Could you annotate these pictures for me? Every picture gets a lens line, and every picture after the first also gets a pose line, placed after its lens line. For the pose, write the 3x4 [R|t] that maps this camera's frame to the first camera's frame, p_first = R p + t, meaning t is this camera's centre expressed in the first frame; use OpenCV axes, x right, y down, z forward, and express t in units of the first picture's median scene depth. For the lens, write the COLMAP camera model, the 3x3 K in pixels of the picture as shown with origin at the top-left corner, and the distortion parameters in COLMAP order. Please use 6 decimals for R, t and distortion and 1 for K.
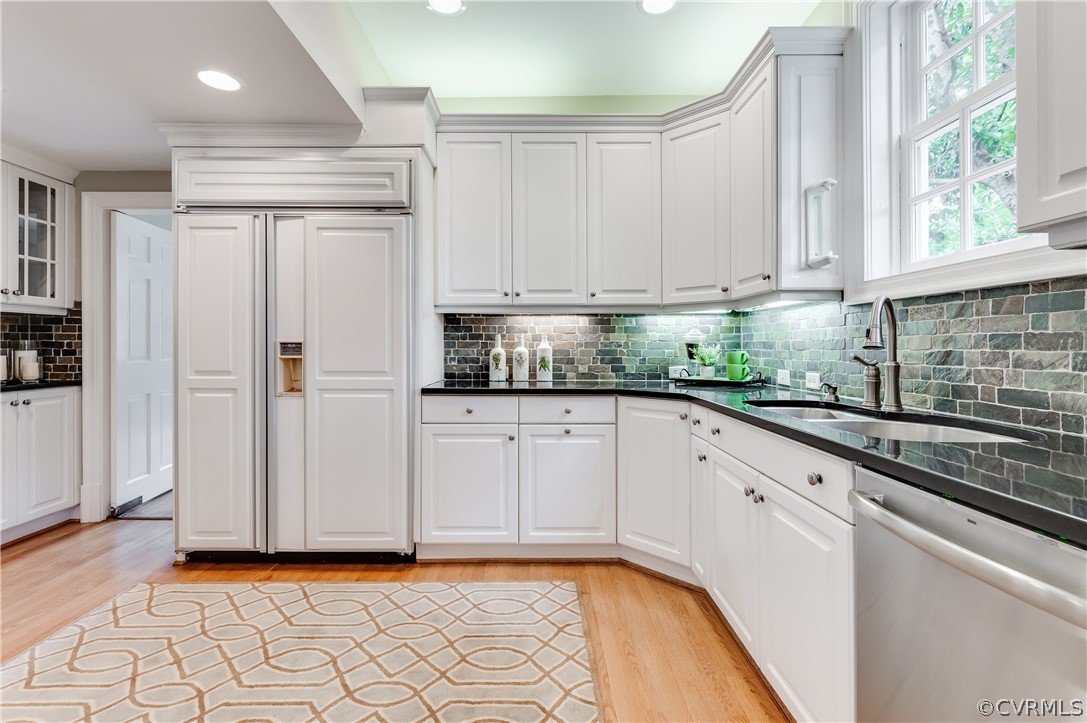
lens RADIAL K [[487.6, 0, 539.1], [0, 487.6, 350.2], [0, 0, 1]] dist [0.011219, -0.001679]
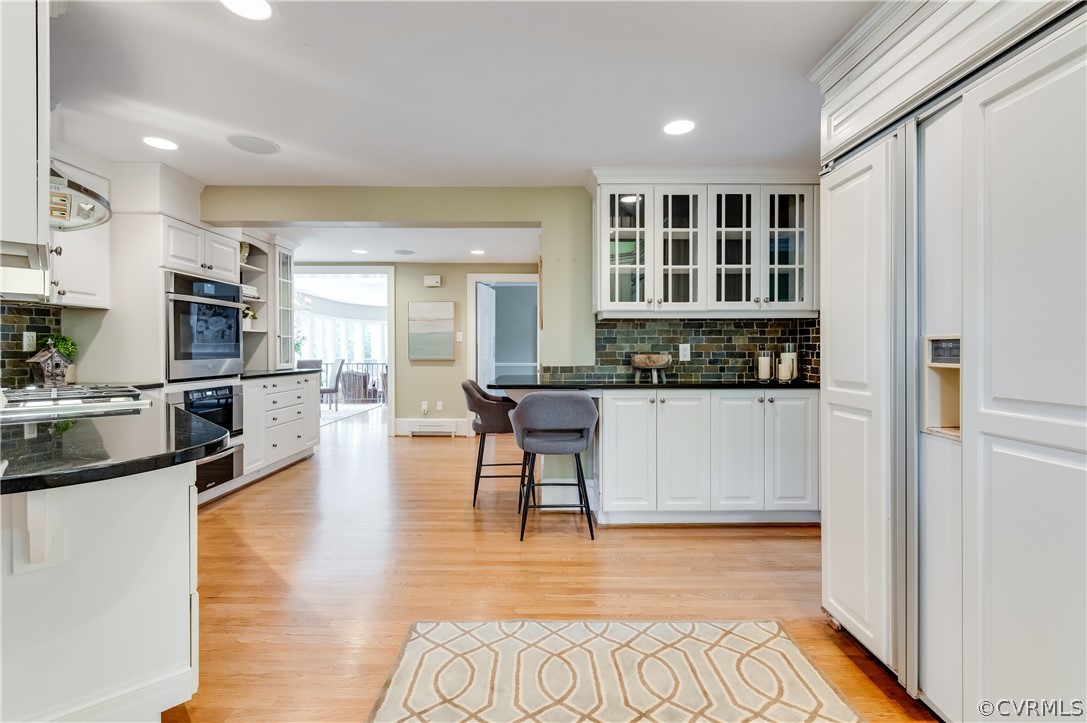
lens RADIAL K [[487.6, 0, 537.2], [0, 487.6, 358.6], [0, 0, 1]] dist [0.011219, -0.001679]
pose [[-0.005524, 0.014564, -0.999879, 0.043832], [-0.003331, 0.999888, 0.014583, -0.000163], [0.999979, 0.003411, -0.005475, 0.549691]]
